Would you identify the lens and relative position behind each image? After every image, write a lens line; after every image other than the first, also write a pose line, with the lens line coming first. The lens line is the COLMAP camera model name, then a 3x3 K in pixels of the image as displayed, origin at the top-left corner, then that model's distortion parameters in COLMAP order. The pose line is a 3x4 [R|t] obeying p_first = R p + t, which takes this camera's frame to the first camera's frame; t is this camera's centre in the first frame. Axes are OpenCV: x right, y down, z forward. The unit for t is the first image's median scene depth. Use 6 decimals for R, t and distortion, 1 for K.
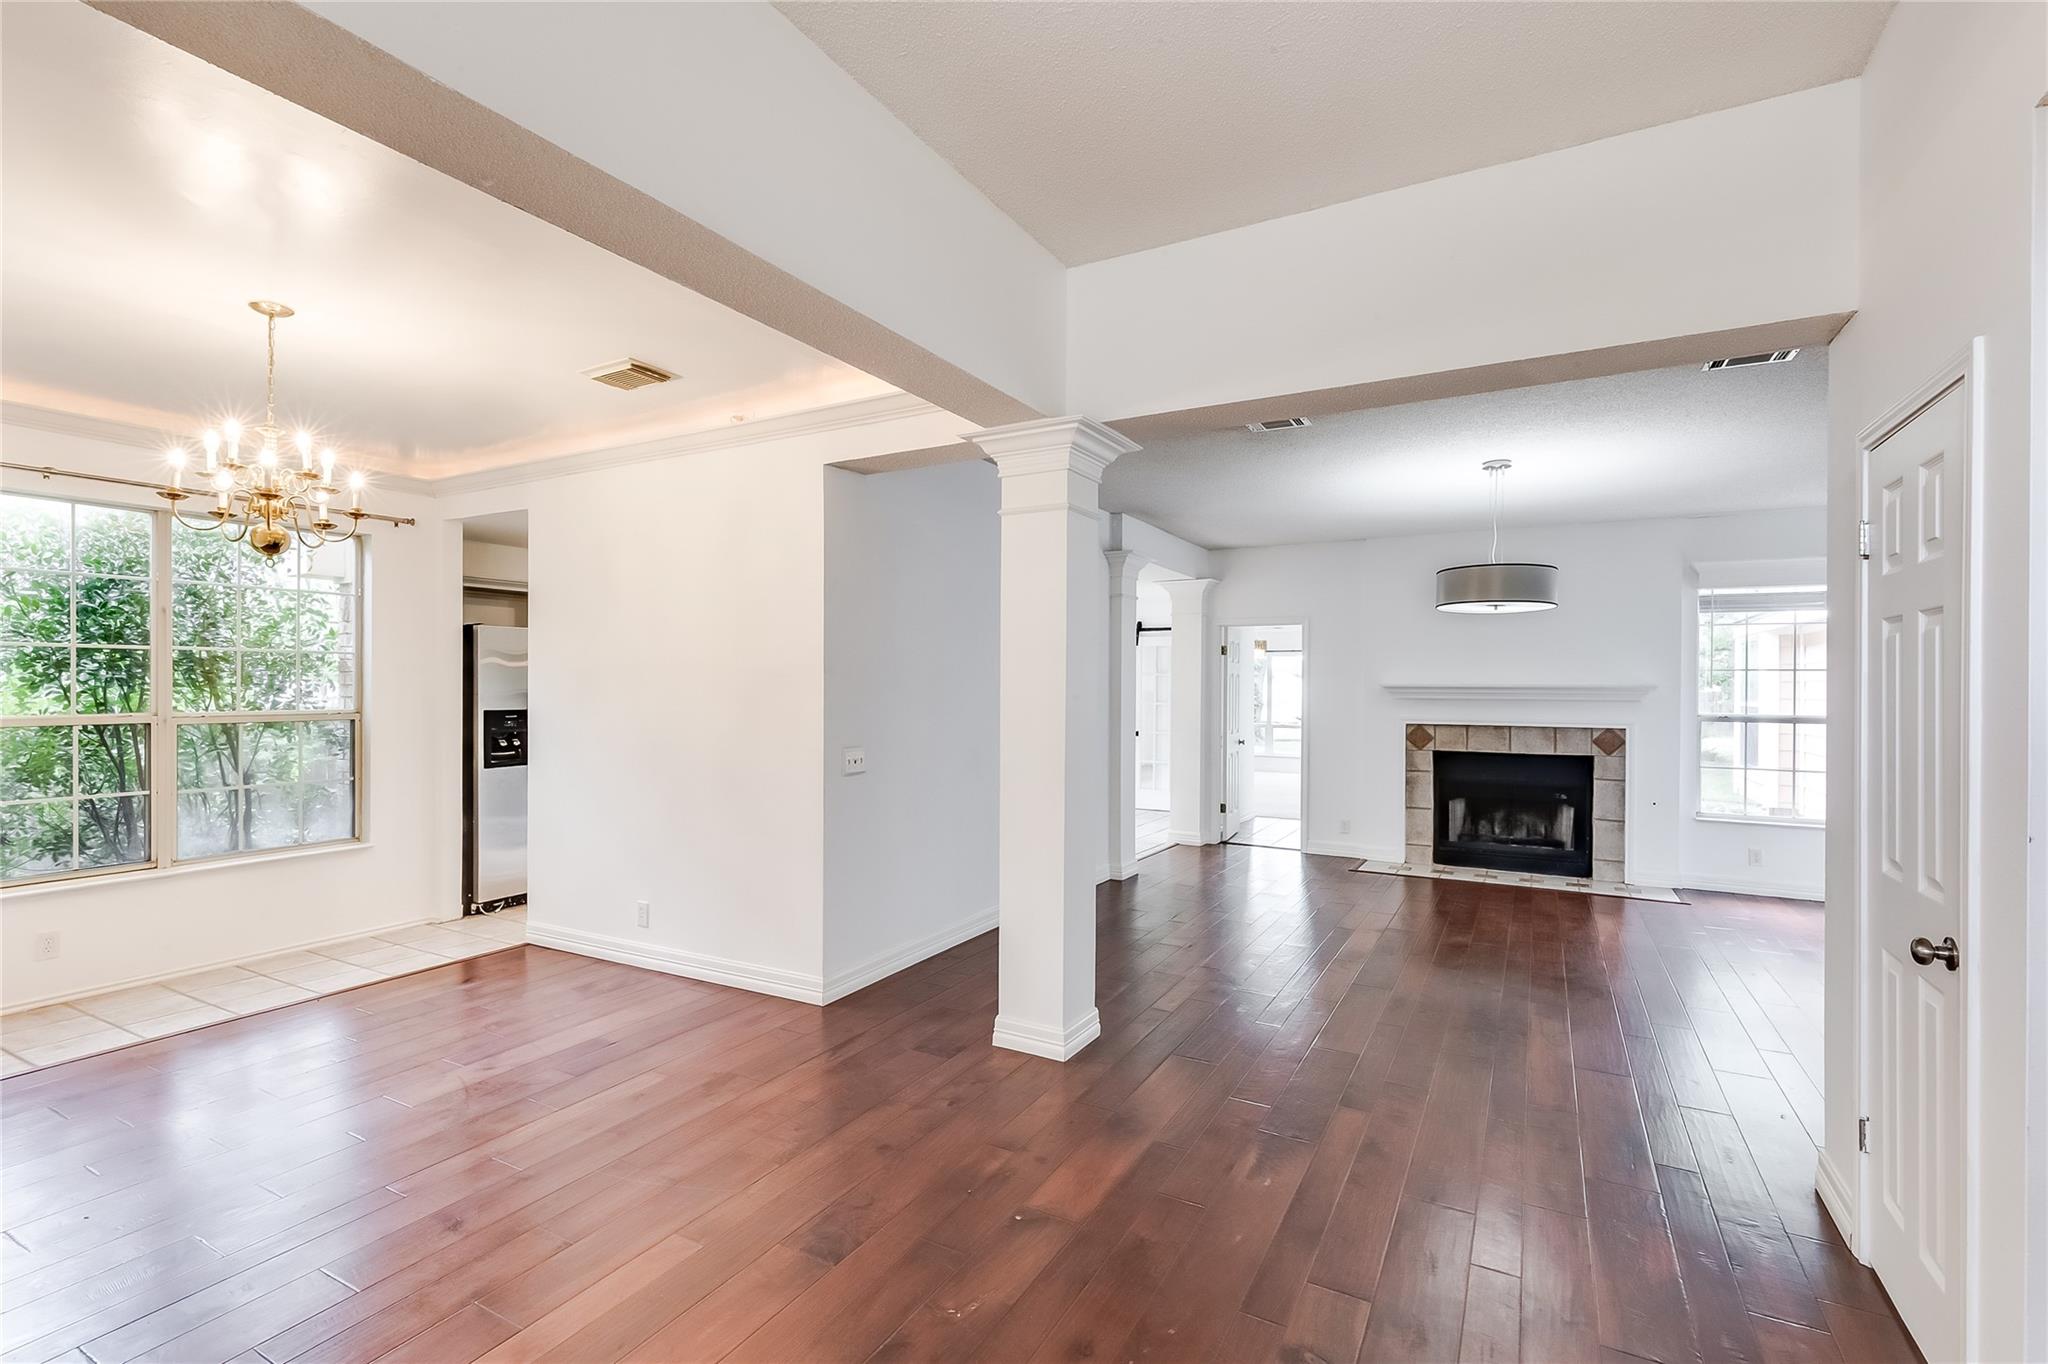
lens RADIAL K [[925.3, 0, 1020.7], [0, 925.3, 688.3], [0, 0, 1]] dist [0.000988, -0.000617]
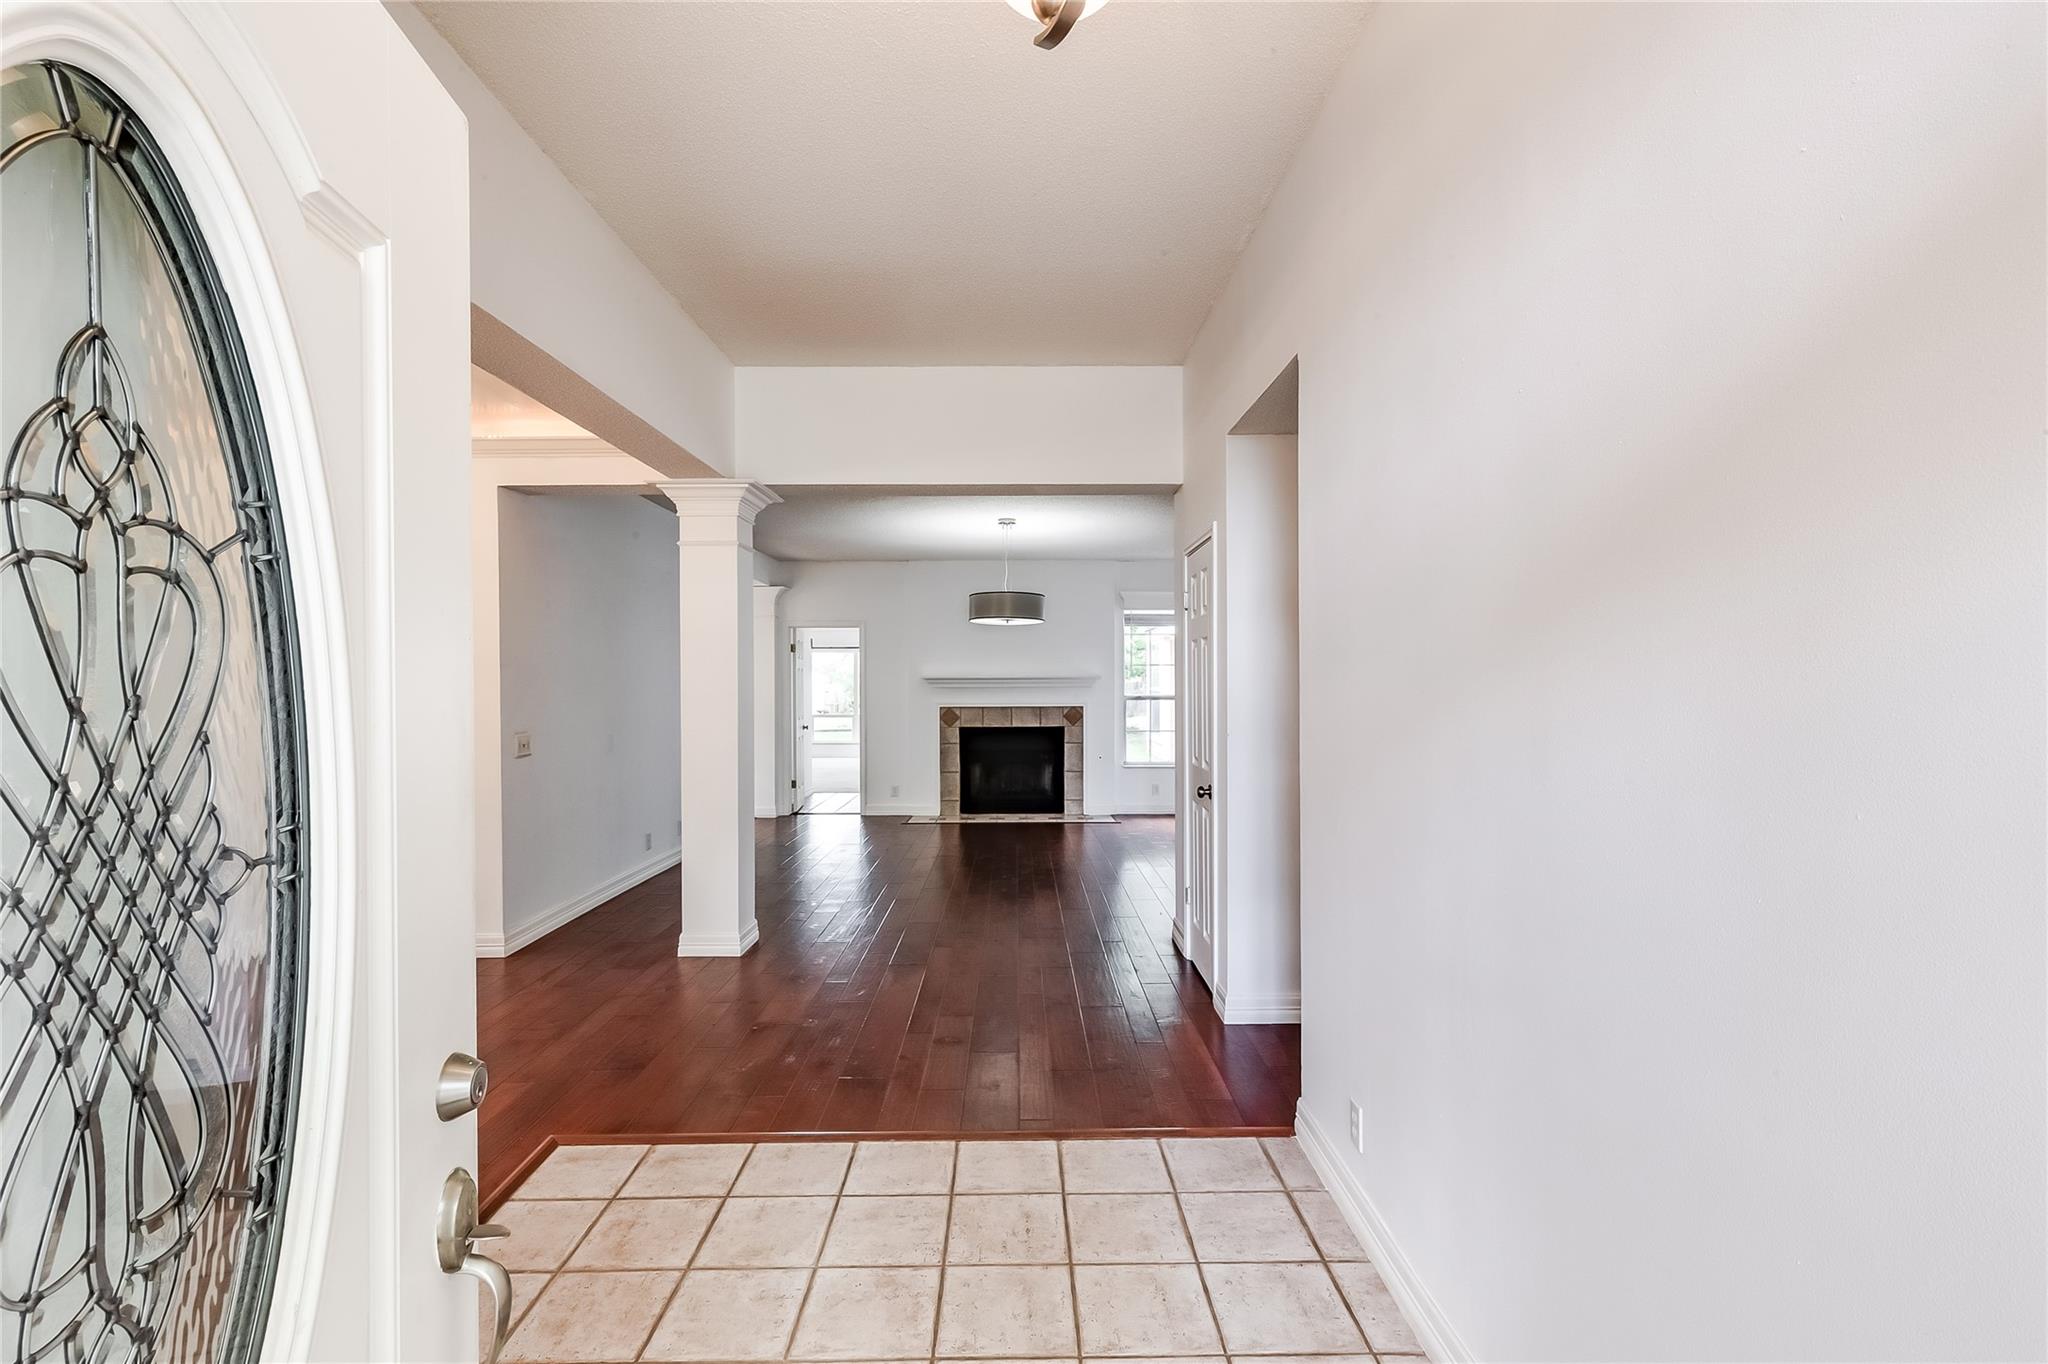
lens RADIAL K [[925.3, 0, 1020.7], [0, 925.3, 688.3], [0, 0, 1]] dist [0.000988, -0.000617]
pose [[0.870050, -0.012730, 0.492798, -0.128389], [0.010237, 0.999918, 0.007757, 0.003609], [-0.492857, -0.001704, 0.870109, -0.186716]]
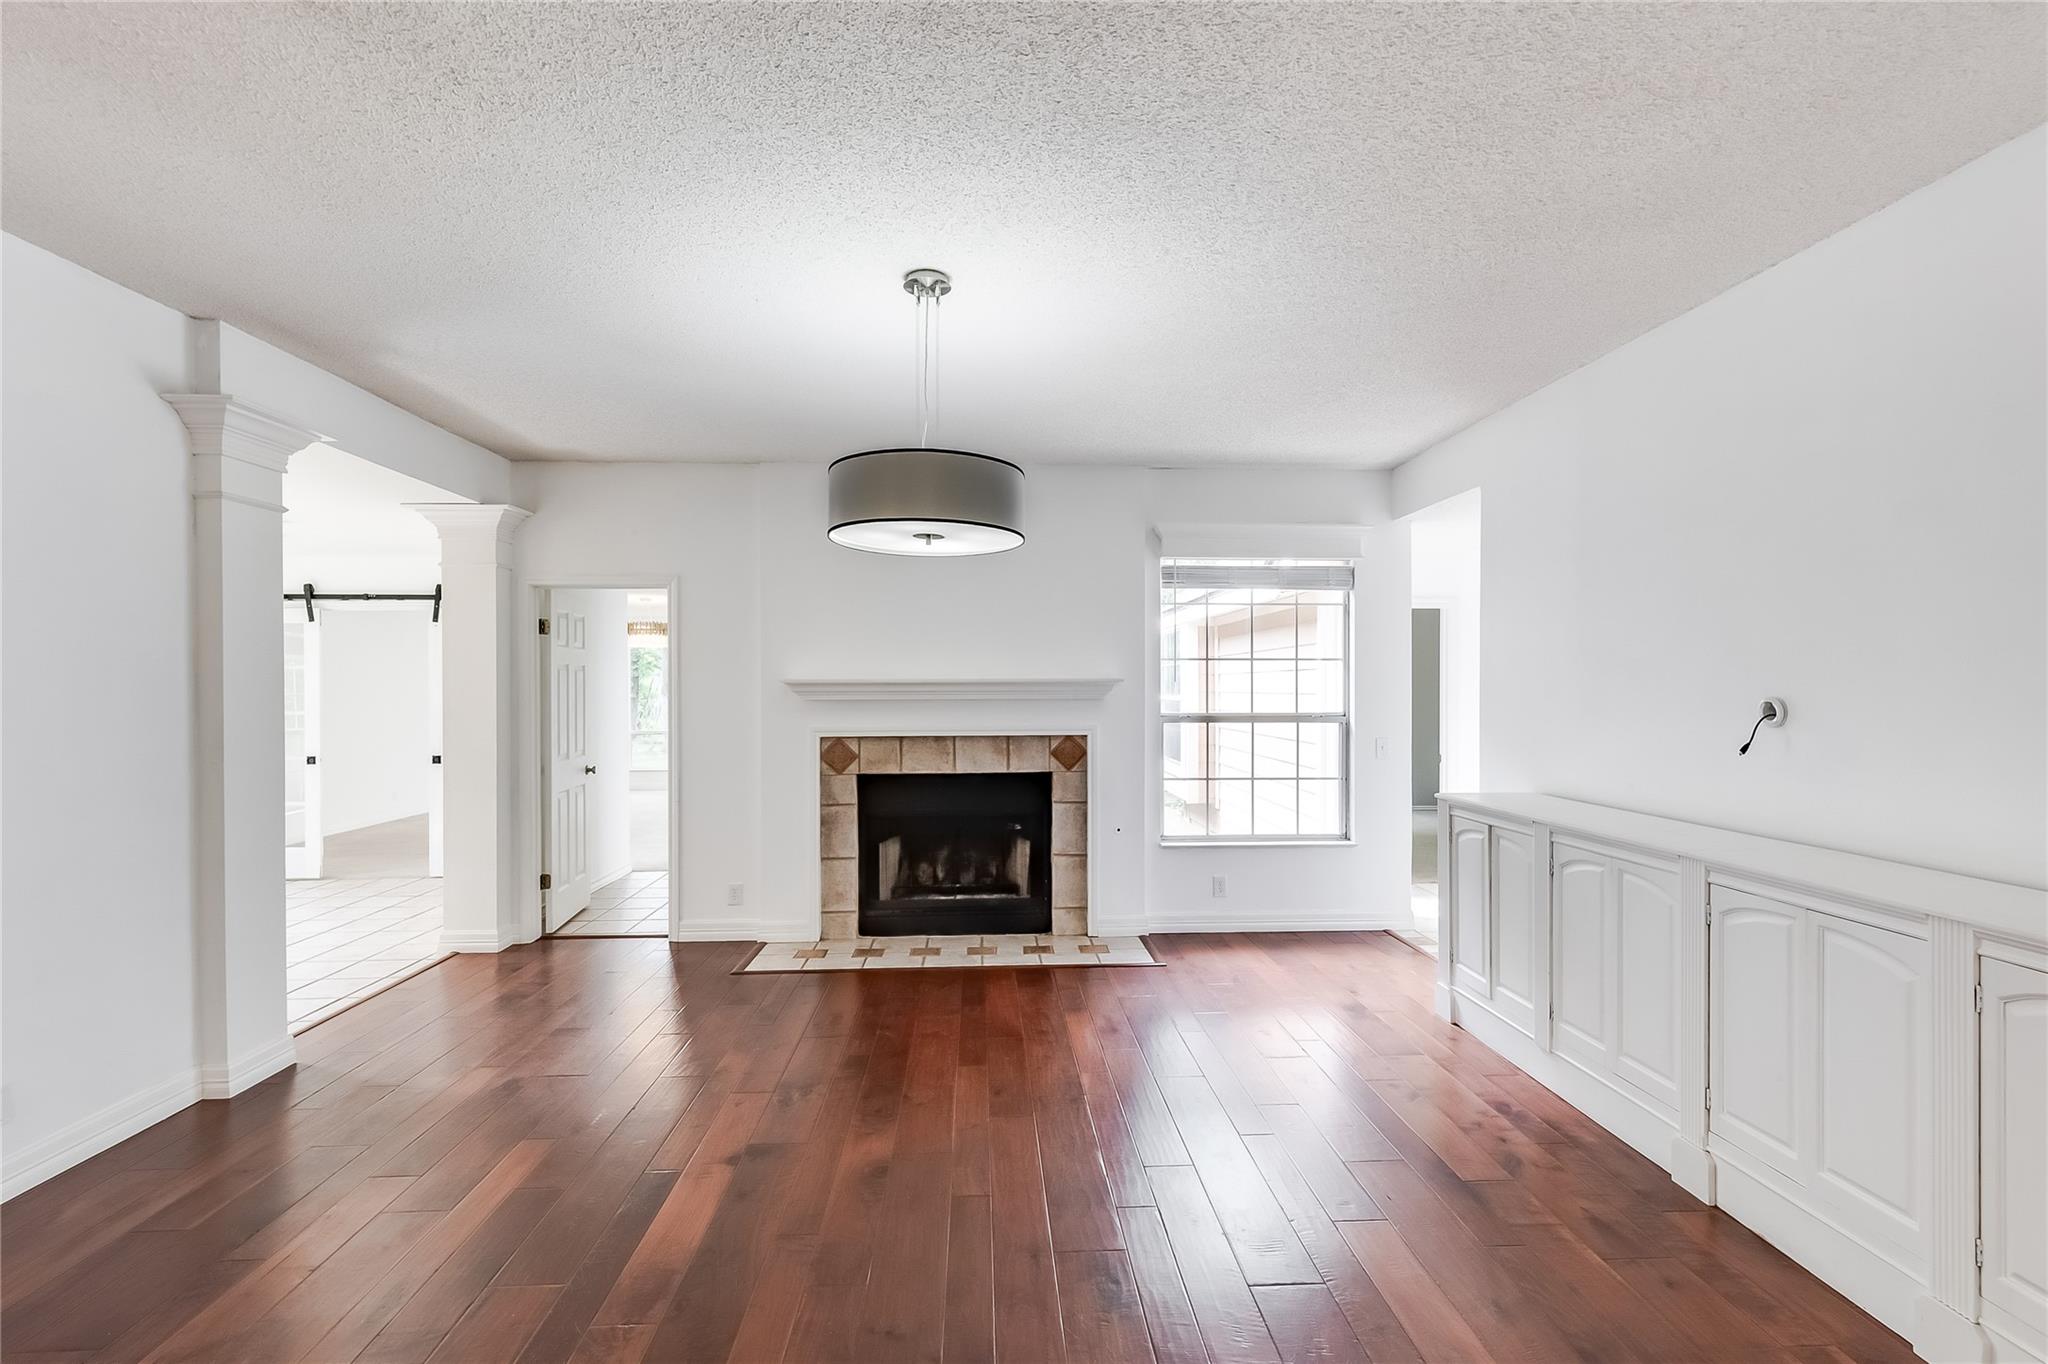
lens RADIAL K [[931.9, 0, 1028.9], [0, 931.9, 682.0], [0, 0, 1]] dist [0.001481, 0.000517]
pose [[0.843349, -0.010219, 0.537268, 0.191921], [0.009997, 0.999944, 0.003327, -0.003751], [-0.537273, 0.002565, 0.843405, 0.363315]]
